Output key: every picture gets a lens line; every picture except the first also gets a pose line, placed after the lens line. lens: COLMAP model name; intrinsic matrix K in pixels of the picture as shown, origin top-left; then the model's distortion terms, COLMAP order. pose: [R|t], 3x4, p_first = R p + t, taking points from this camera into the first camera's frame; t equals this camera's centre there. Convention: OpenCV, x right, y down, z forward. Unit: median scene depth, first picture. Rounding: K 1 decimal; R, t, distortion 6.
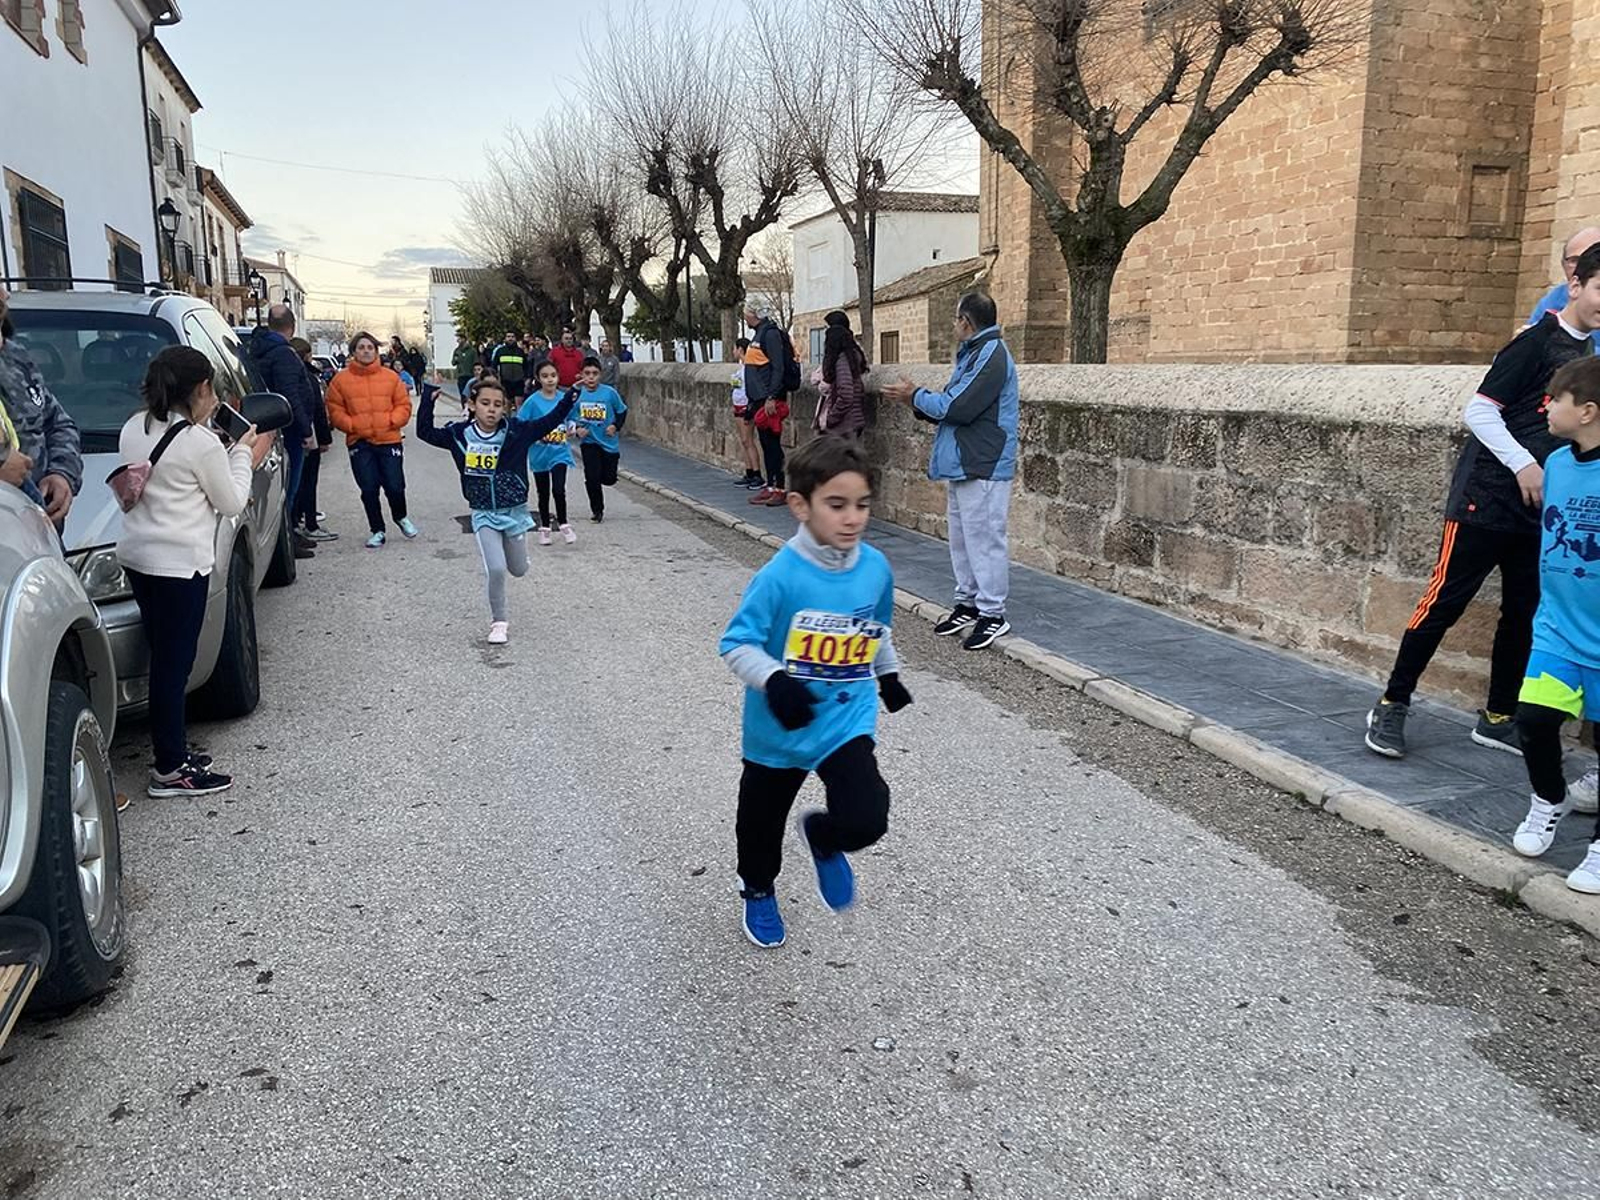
lens RADIAL K [[1197.7, 0, 794.8], [0, 1197.7, 599.4], [0, 0, 1]] dist [0.022733, -0.017220]
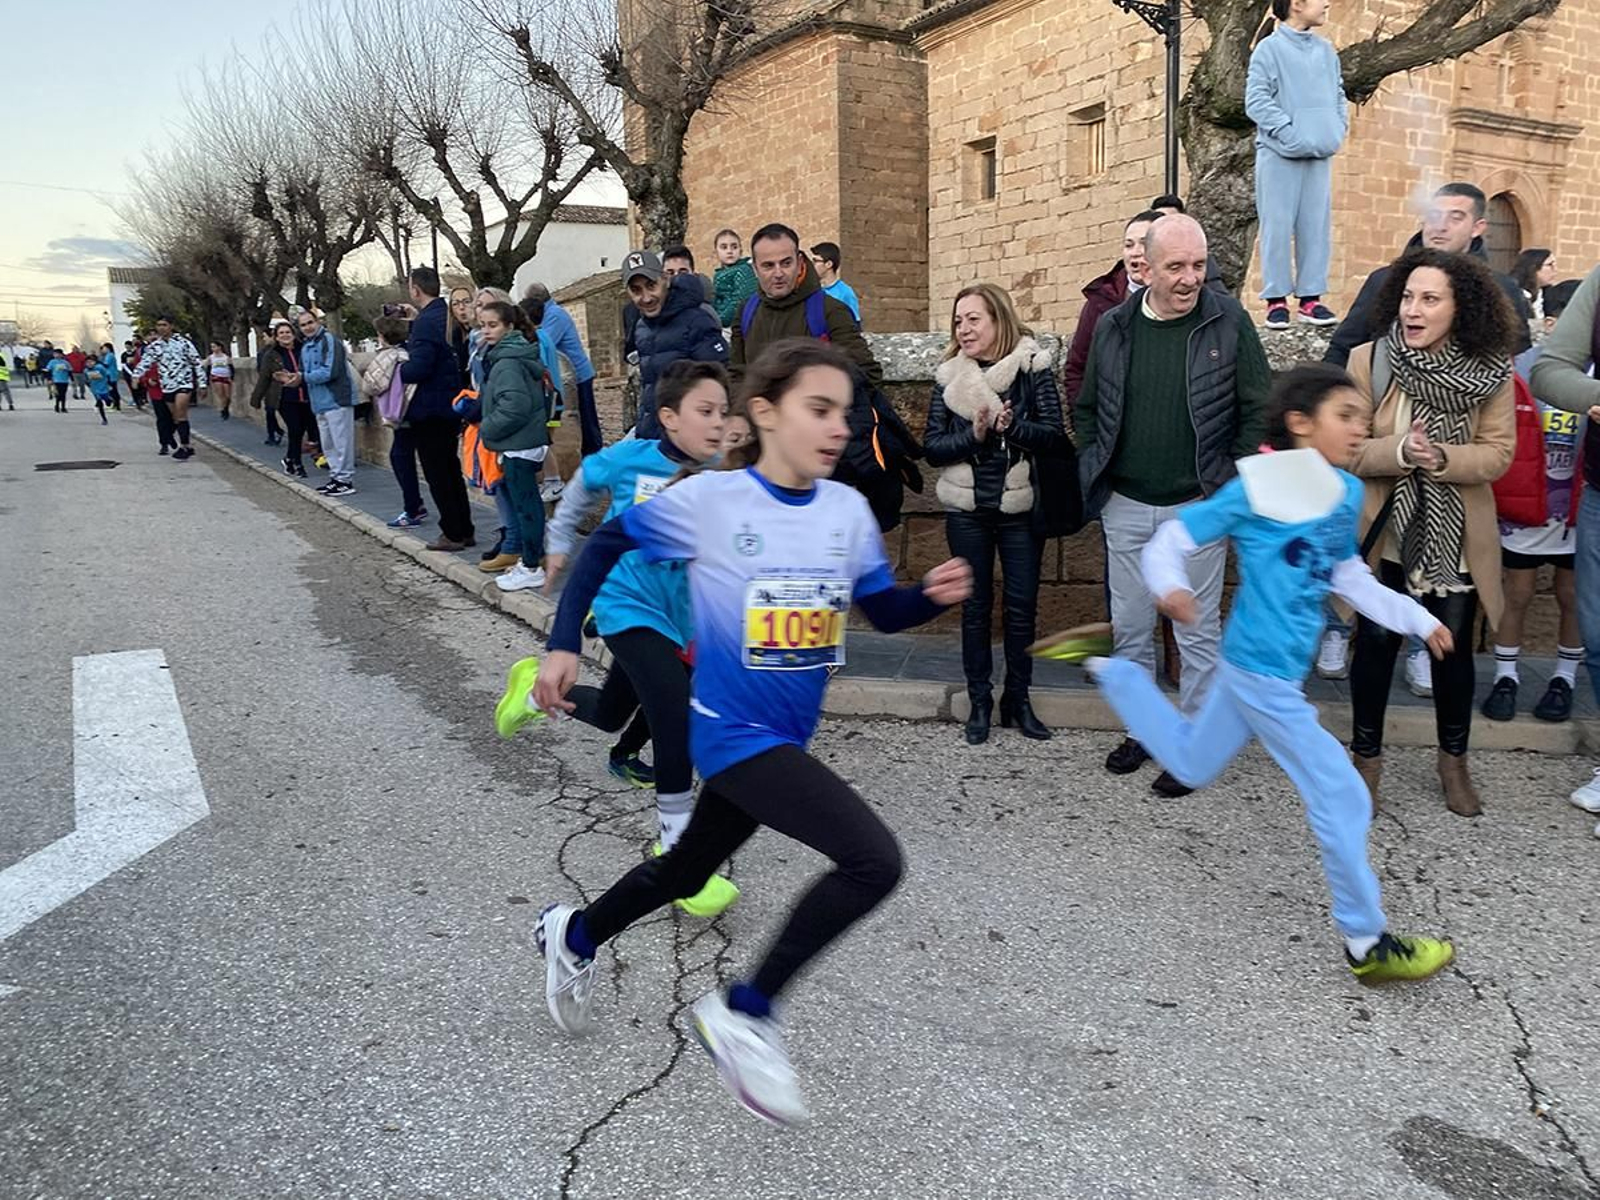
lens RADIAL K [[1197.7, 0, 821.8], [0, 1197.7, 584.8], [0, 0, 1]] dist [0.022733, -0.017220]
pose [[0.975544, -0.047341, 0.214644, 0.162039], [0.049940, 0.998730, -0.006699, 0.068079], [-0.214054, 0.017255, 0.976669, -0.301108]]
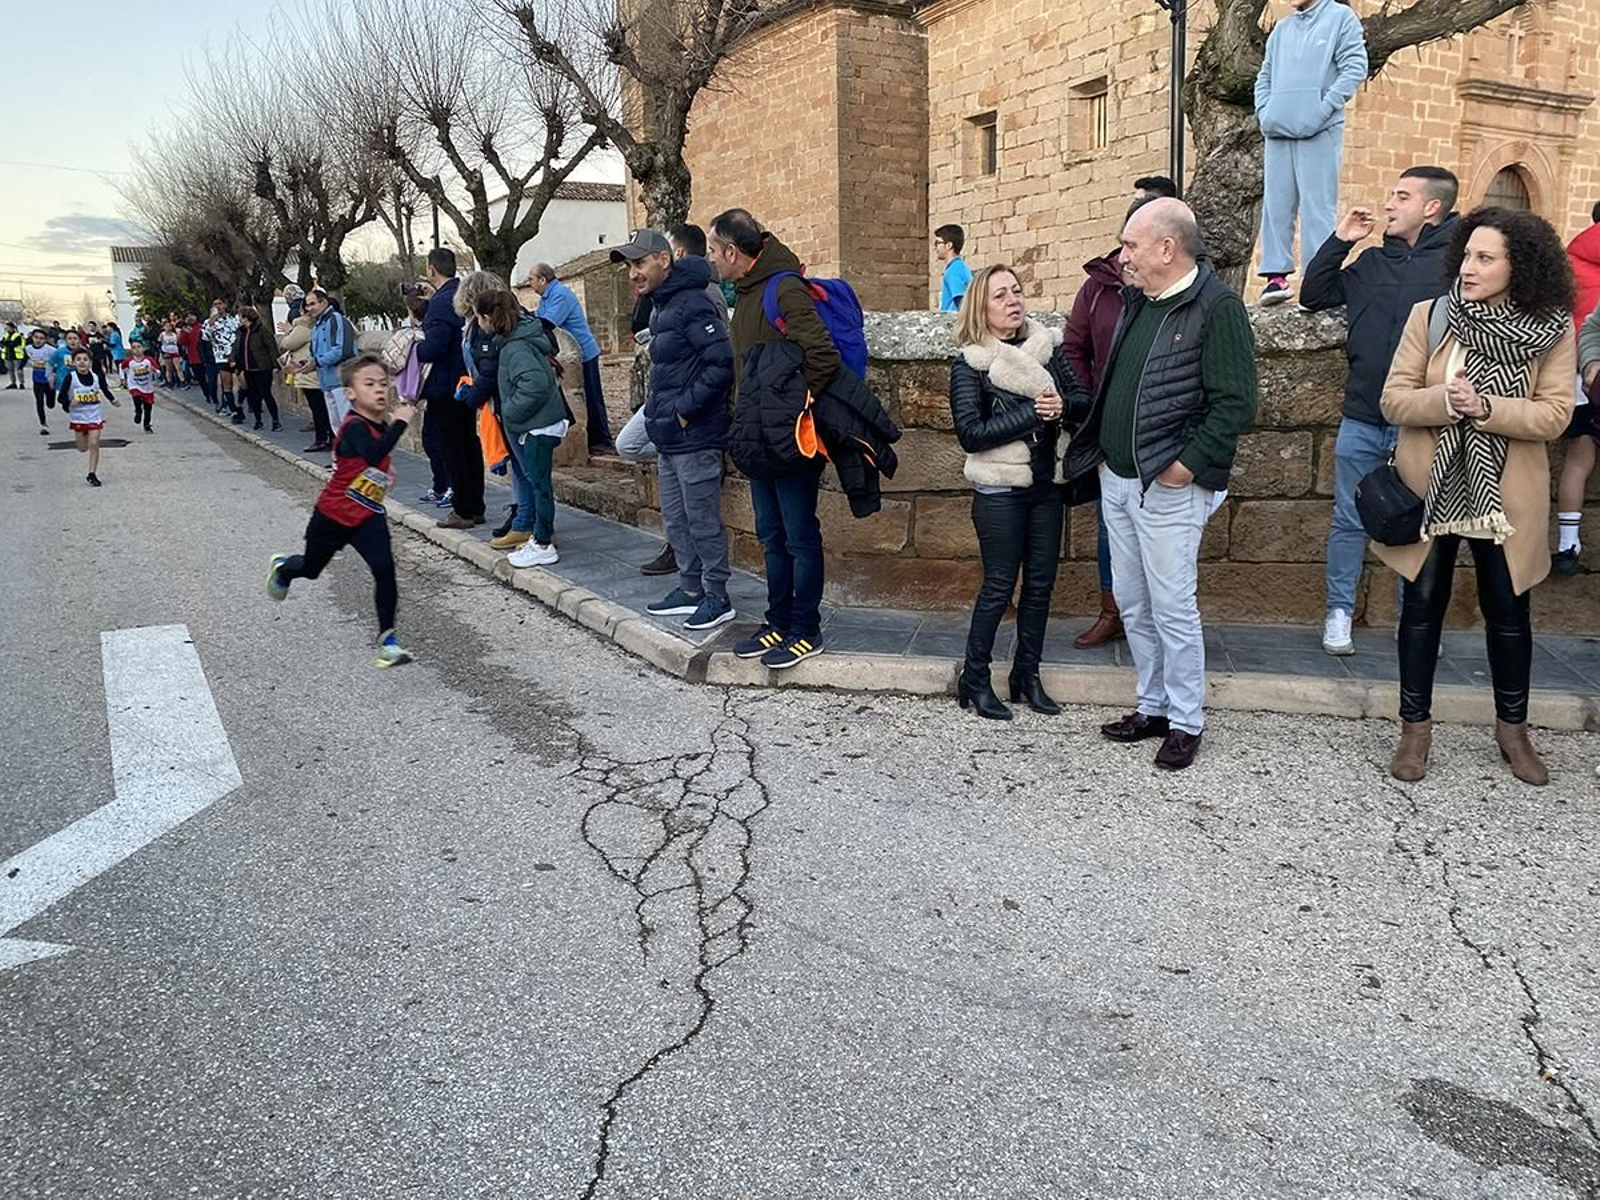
lens RADIAL K [[1197.7, 0, 794.7], [0, 1197.7, 579.7], [0, 0, 1]] dist [0.022733, -0.017220]
pose [[0.979515, -0.049516, 0.195187, 0.158260], [0.049078, 0.998770, 0.007081, 0.067986], [-0.195298, 0.002643, 0.980740, -0.304123]]
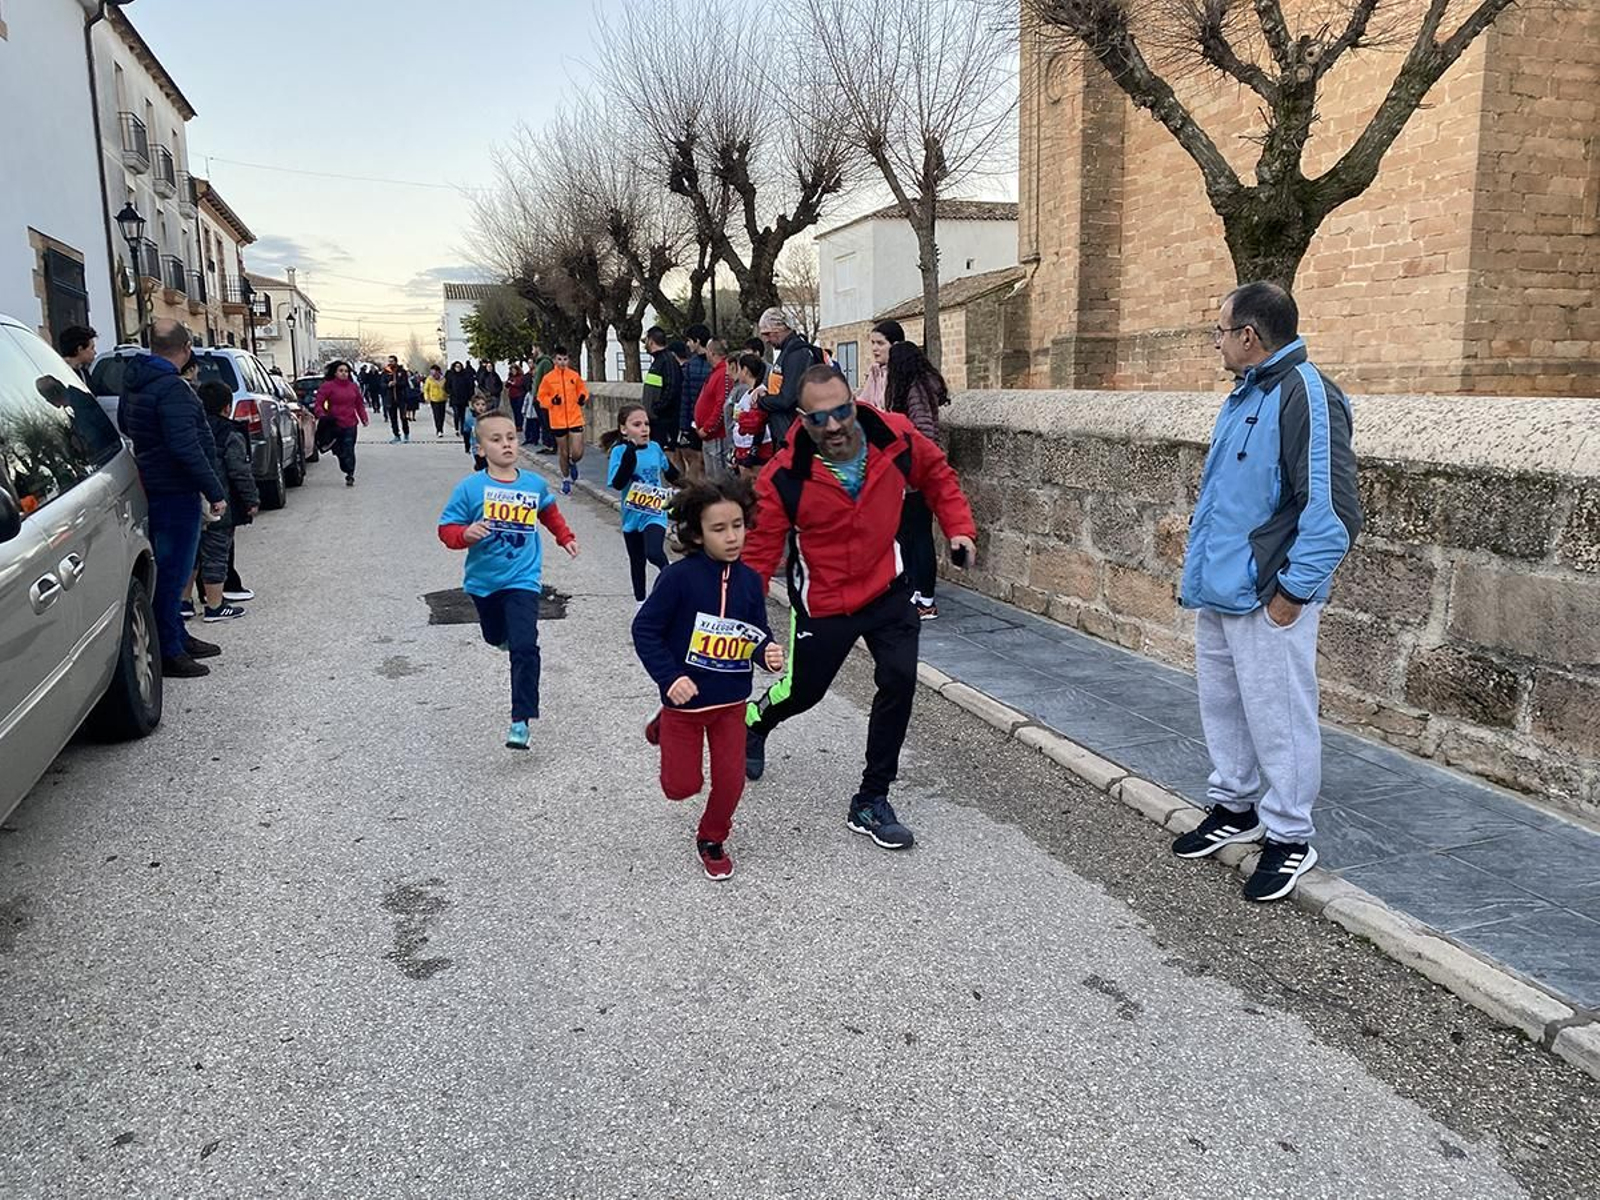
lens RADIAL K [[1197.7, 0, 810.3], [0, 1197.7, 599.1], [0, 0, 1]] dist [0.022733, -0.017220]
pose [[0.999967, -0.007228, -0.003695, -0.019620], [0.007185, 0.999907, -0.011589, -0.030167], [0.003778, 0.011563, 0.999926, 0.130798]]
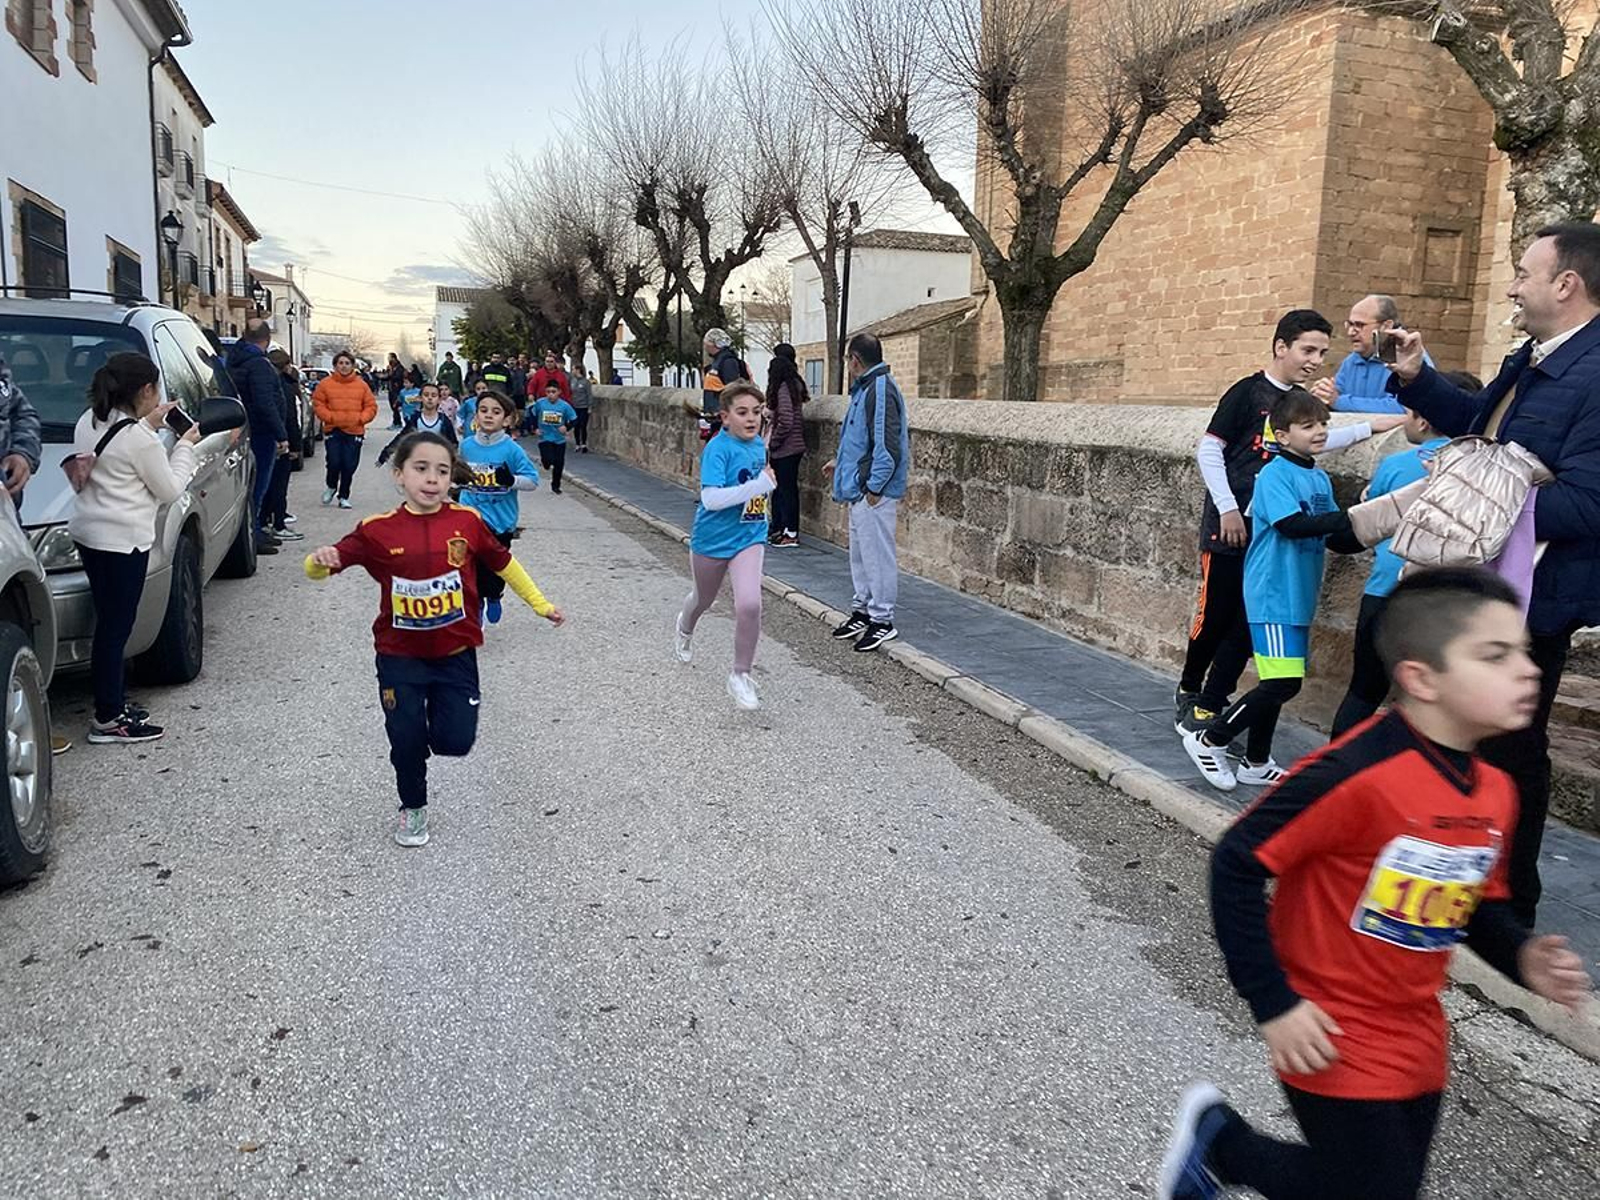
lens RADIAL K [[1197.7, 0, 811.2], [0, 1197.7, 592.1], [0, 0, 1]] dist [0.022733, -0.017220]
pose [[0.999338, 0.033600, 0.013972, 0.026336], [-0.033159, 0.998979, -0.030691, 0.006959], [-0.014989, 0.030208, 0.999431, -0.032498]]
